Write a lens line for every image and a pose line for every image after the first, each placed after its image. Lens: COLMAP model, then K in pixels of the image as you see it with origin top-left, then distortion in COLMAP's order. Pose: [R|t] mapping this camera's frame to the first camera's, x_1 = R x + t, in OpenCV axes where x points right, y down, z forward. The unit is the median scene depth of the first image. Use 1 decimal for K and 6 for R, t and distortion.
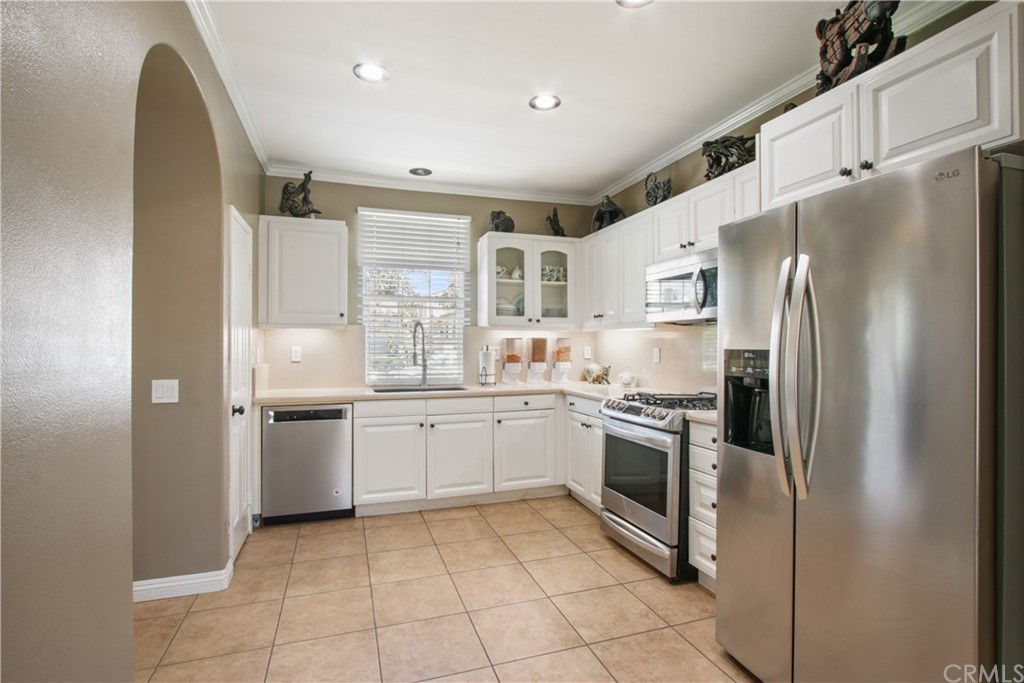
lens RADIAL K [[507.6, 0, 512.0], [0, 507.6, 341.5], [0, 0, 1]] dist [-0.000180, 0.000025]
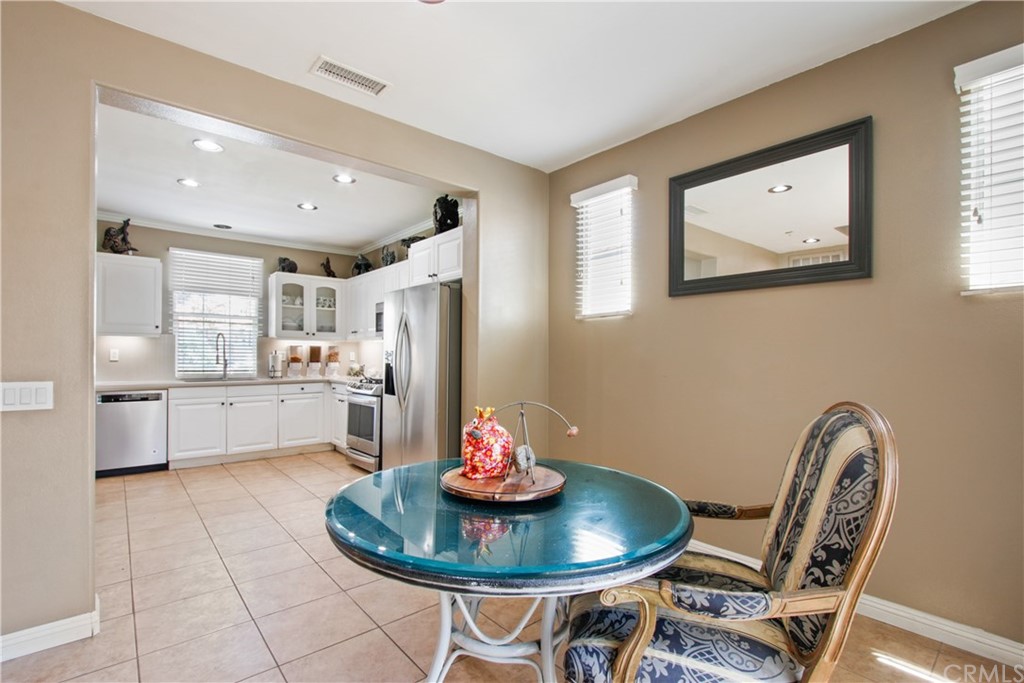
lens RADIAL K [[476.6, 0, 513.4], [0, 476.6, 358.8], [0, 0, 1]] dist [-0.004403, -0.000155]
pose [[0.930661, 0.005375, 0.365843, 0.094803], [-0.009794, 0.999900, 0.010223, 0.011961], [-0.365752, -0.013097, 0.930620, -0.556568]]
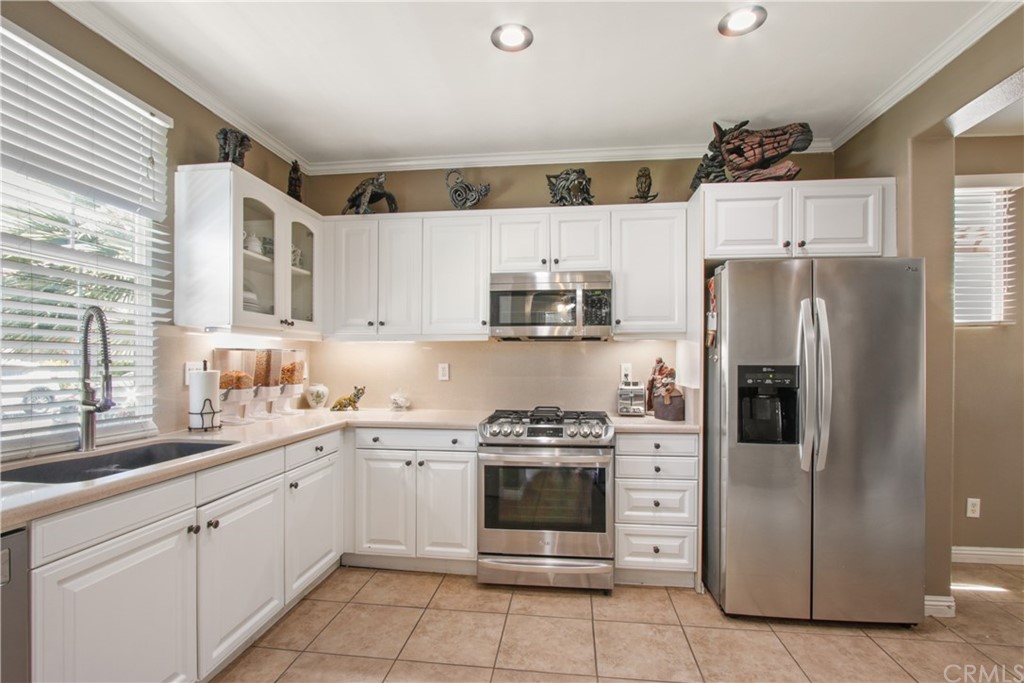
lens RADIAL K [[476.6, 0, 513.4], [0, 476.6, 358.8], [0, 0, 1]] dist [-0.004403, -0.000155]
pose [[0.427318, 0.005093, 0.904087, -0.429951], [-0.010013, 0.999949, -0.000901, 0.003381], [-0.904046, -0.008667, 0.427347, 0.520471]]
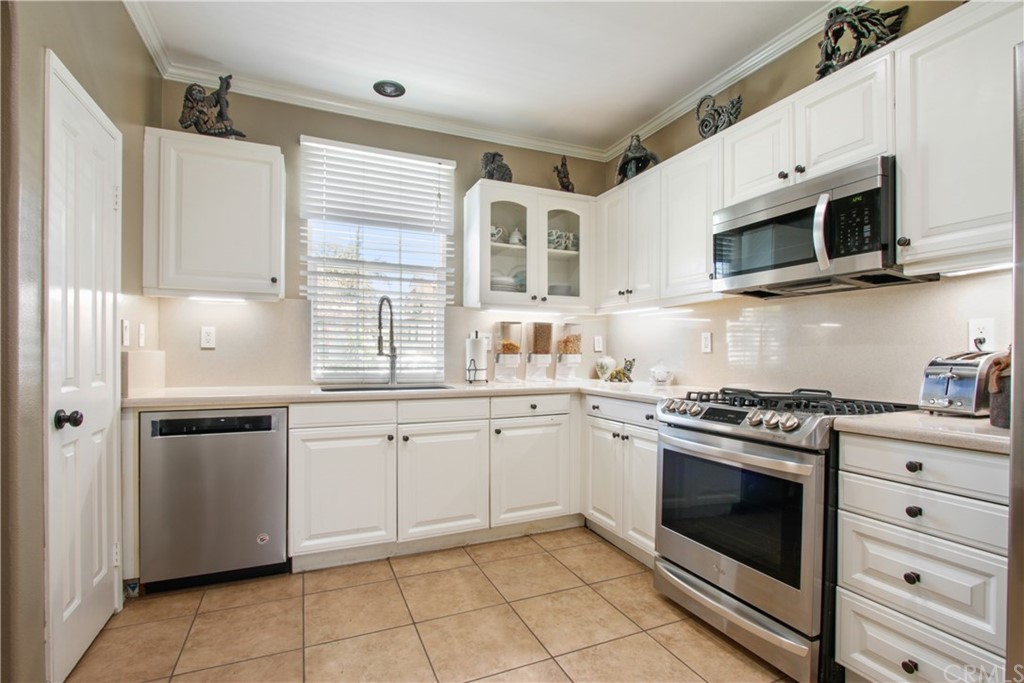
lens RADIAL K [[482.8, 0, 511.6], [0, 482.8, 353.7], [0, 0, 1]] dist [-0.003412, -0.000092]
pose [[0.996149, 0.005986, 0.087469, -0.067039], [-0.006740, 0.999943, 0.008328, 0.039761], [-0.087414, -0.008885, 0.996132, 0.306813]]
